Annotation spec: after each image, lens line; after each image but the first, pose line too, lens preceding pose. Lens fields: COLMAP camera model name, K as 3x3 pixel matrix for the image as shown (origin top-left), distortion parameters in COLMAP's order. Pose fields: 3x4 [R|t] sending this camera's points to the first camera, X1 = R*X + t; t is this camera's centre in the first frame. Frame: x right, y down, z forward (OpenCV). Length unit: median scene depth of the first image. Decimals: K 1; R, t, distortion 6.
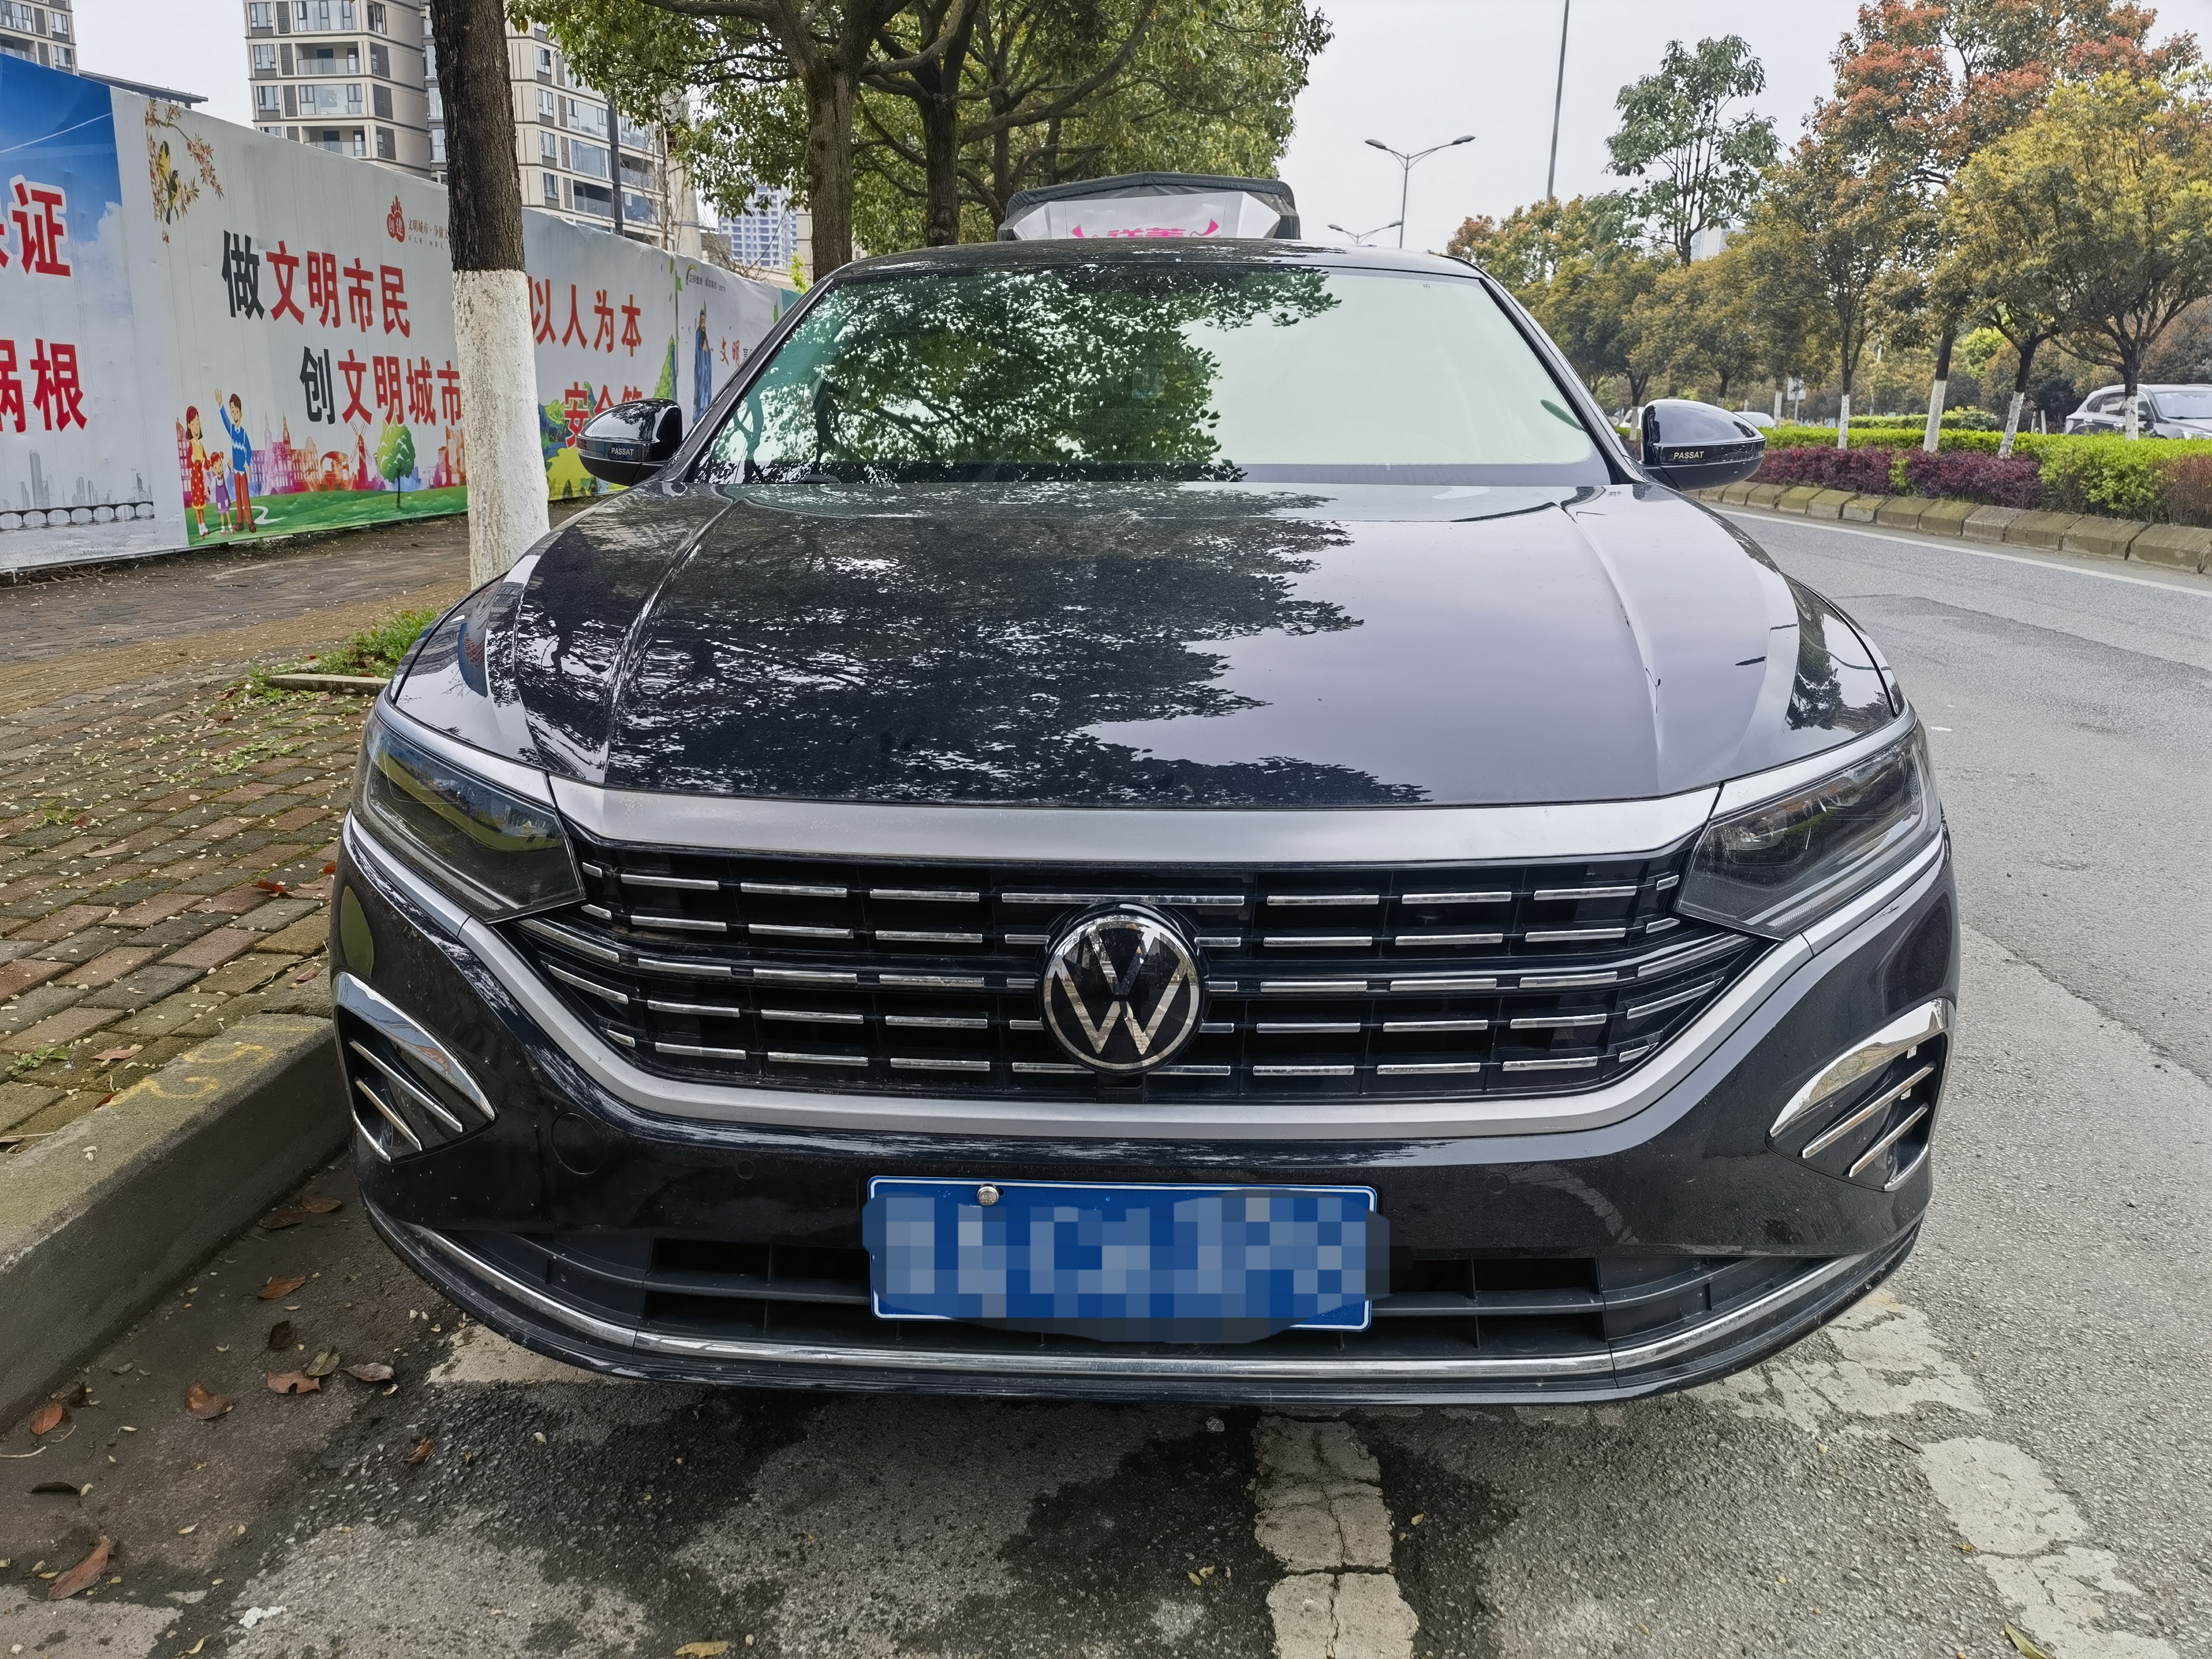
lens RADIAL K [[1735.3, 0, 1099.4], [0, 1735.3, 864.7], [0, 0, 1]] dist [0.138607, -0.145334]
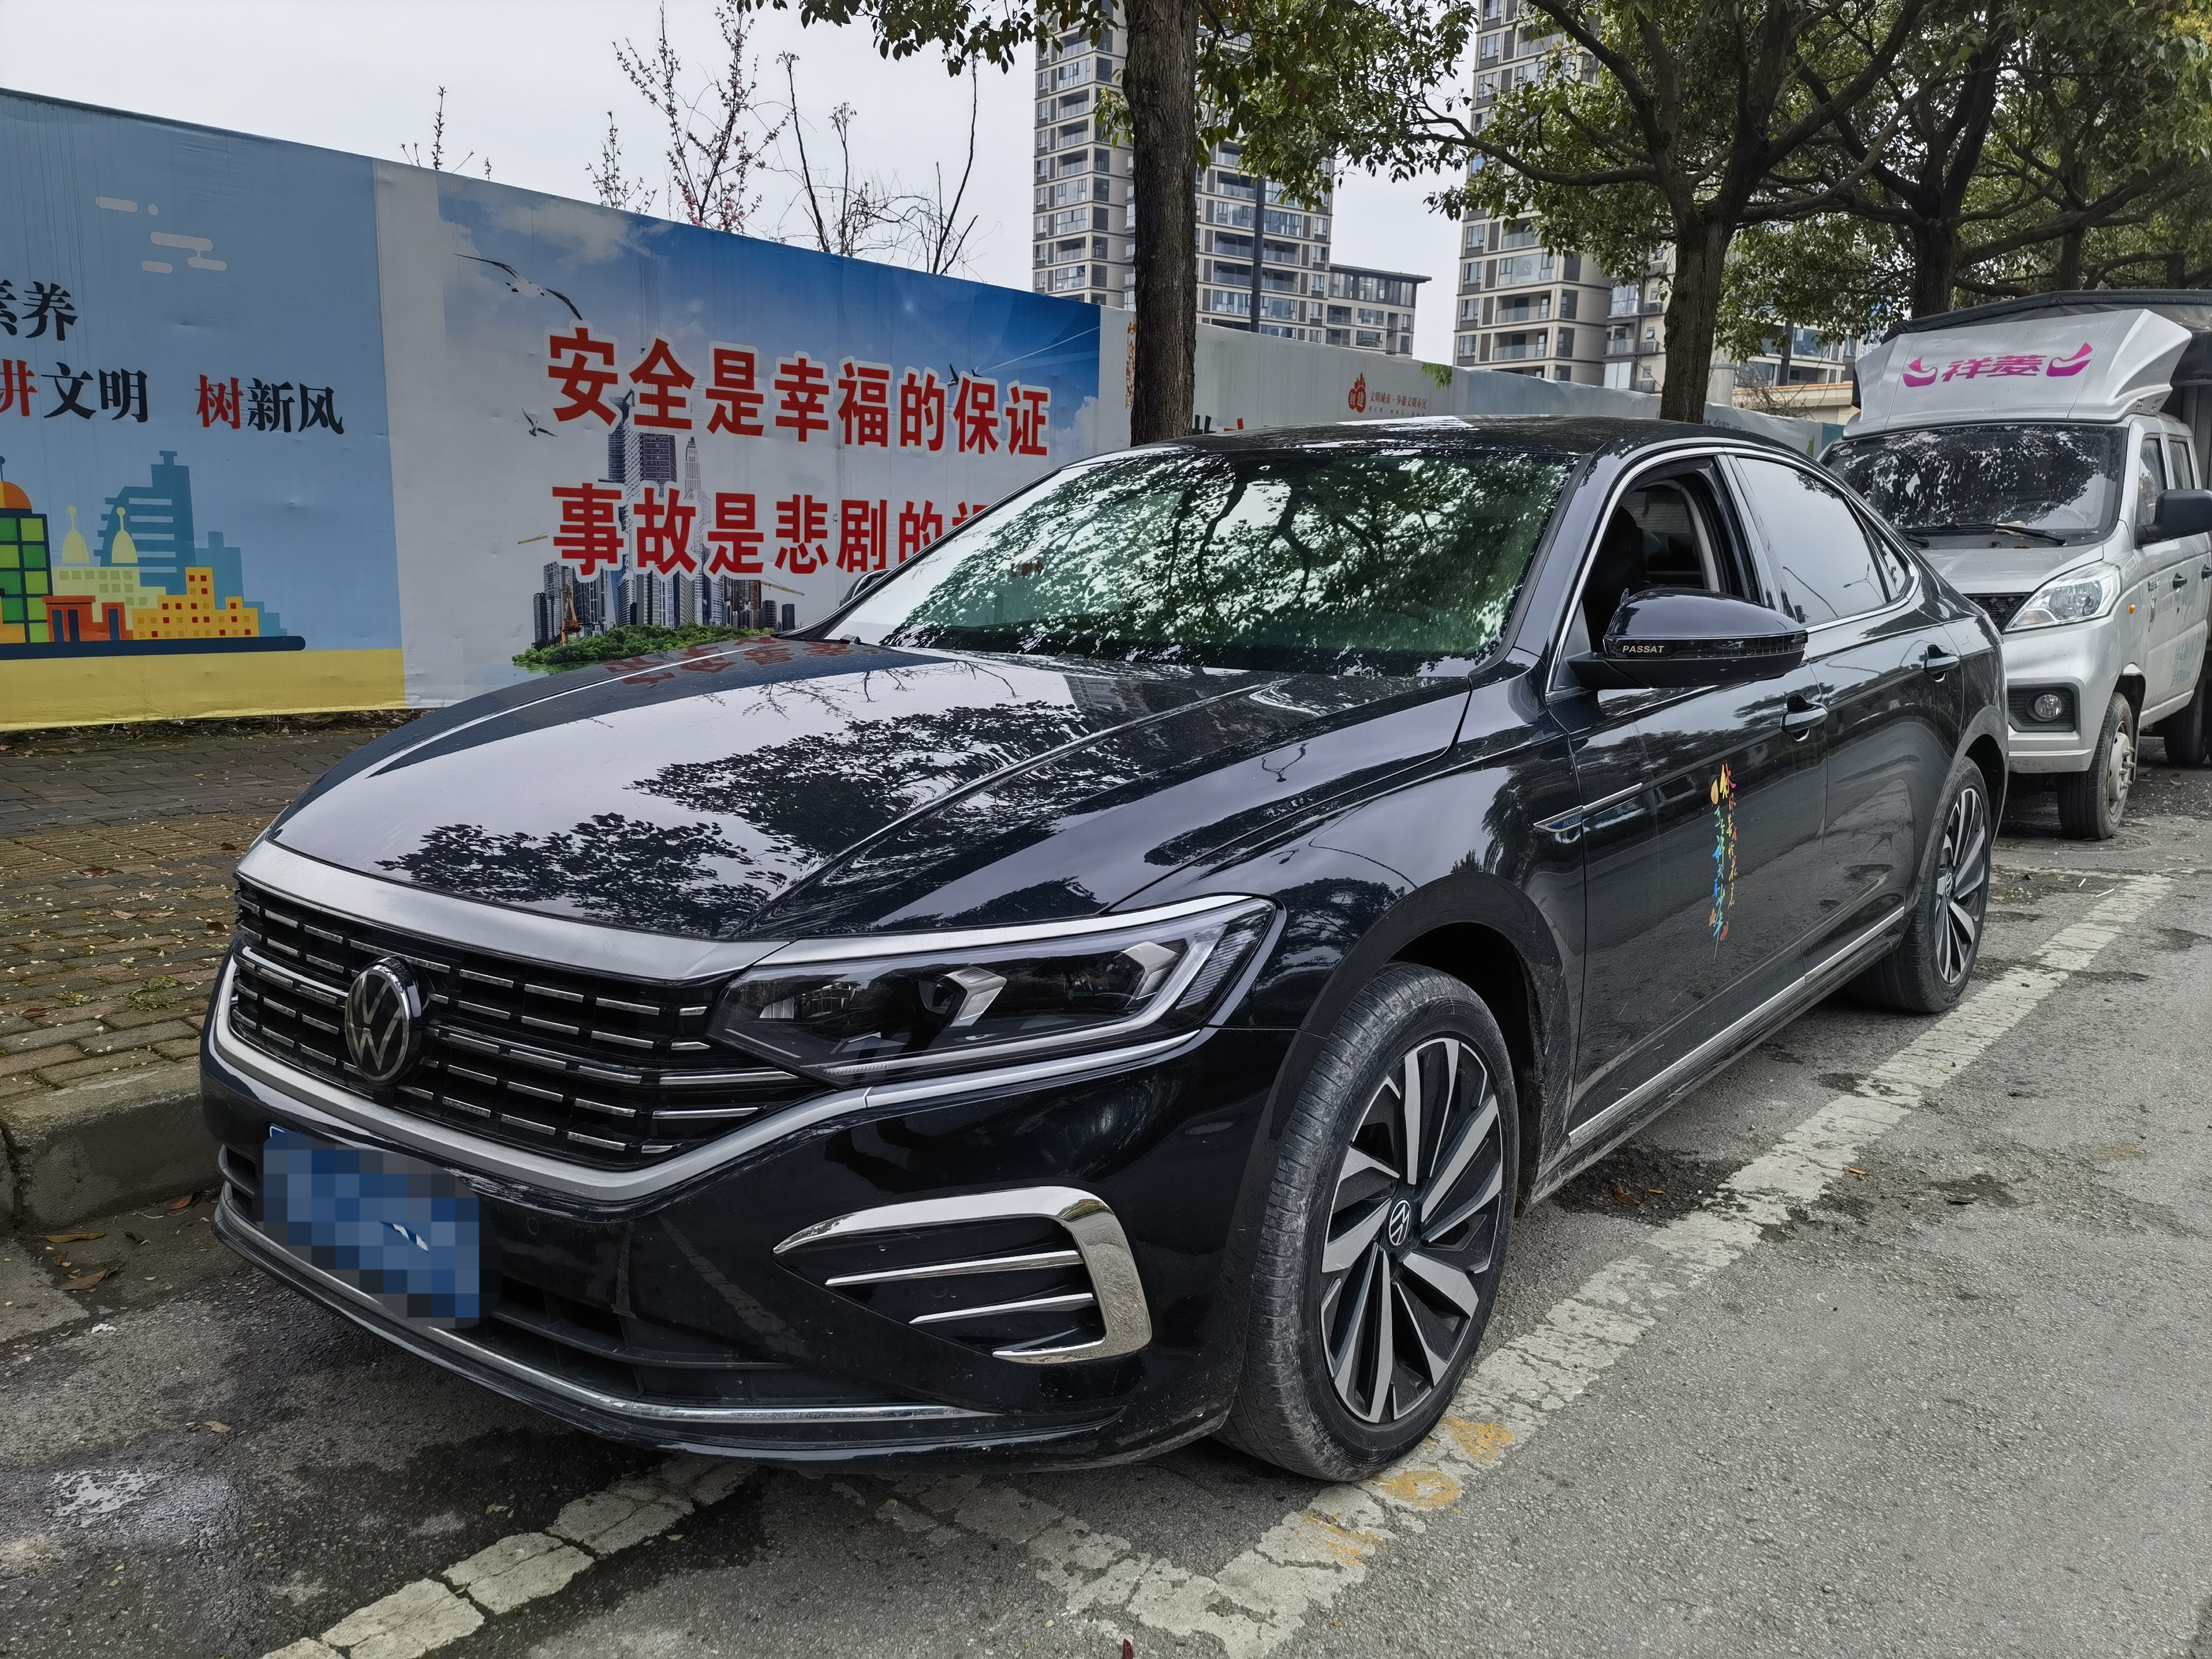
lens RADIAL K [[1735.3, 0, 1099.4], [0, 1735.3, 864.7], [0, 0, 1]] dist [0.138607, -0.145334]
pose [[0.799693, 0.117471, -0.588805, 0.237953], [-0.158419, 0.987204, -0.018204, -0.021066], [0.579132, 0.107836, 0.808070, 0.037499]]
